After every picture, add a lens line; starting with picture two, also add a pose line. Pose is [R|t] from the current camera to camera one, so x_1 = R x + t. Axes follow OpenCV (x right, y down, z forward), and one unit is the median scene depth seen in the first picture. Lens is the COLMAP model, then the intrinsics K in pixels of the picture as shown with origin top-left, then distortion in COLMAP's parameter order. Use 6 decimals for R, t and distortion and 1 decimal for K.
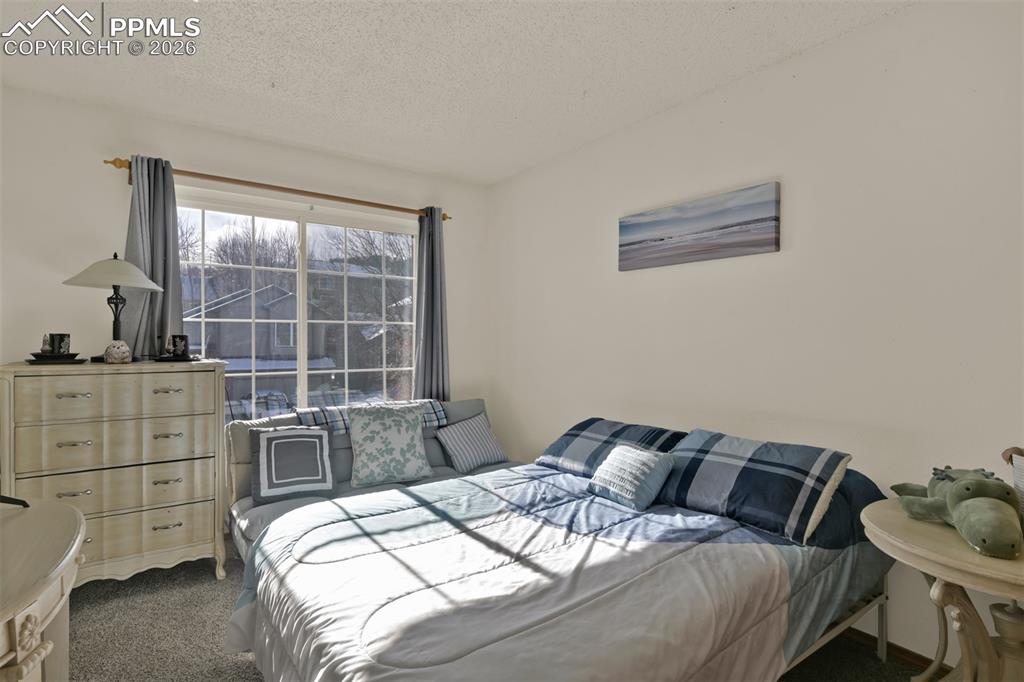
lens RADIAL K [[530.1, 0, 512.0], [0, 530.1, 341.0], [0, 0, 1]] dist [-0.000469, -0.000118]
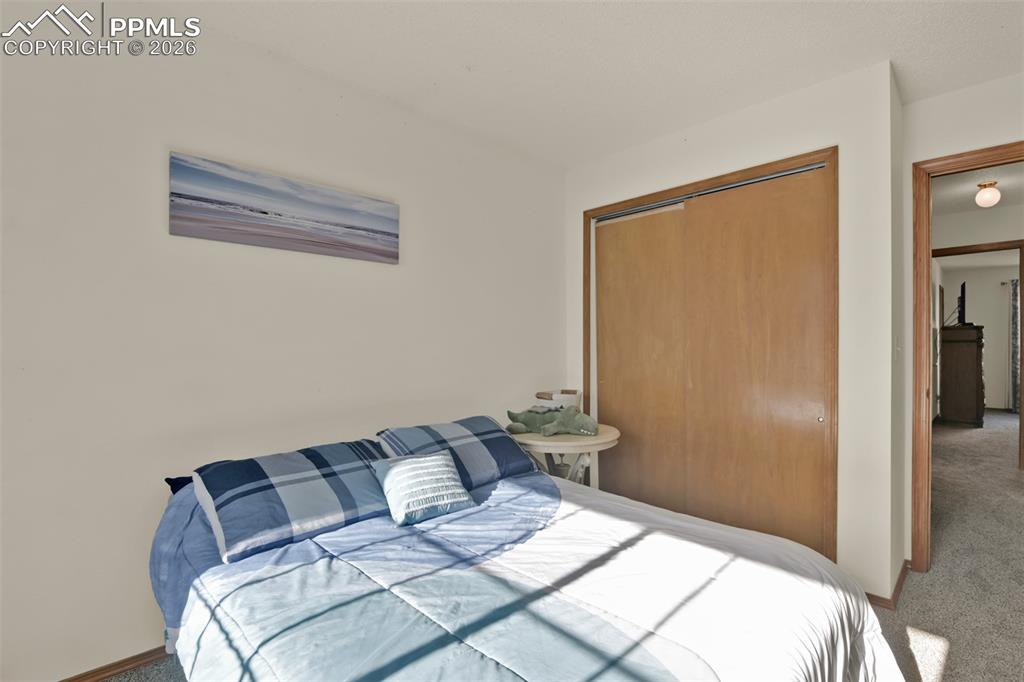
lens RADIAL K [[468.4, 0, 558.3], [0, 468.4, 335.1], [0, 0, 1]] dist [-0.001027, -0.000185]
pose [[-0.190735, 0.000360, 0.981642, -0.598198], [-0.002195, 0.999997, -0.000794, -0.012622], [-0.981639, -0.002306, -0.190734, 0.874616]]
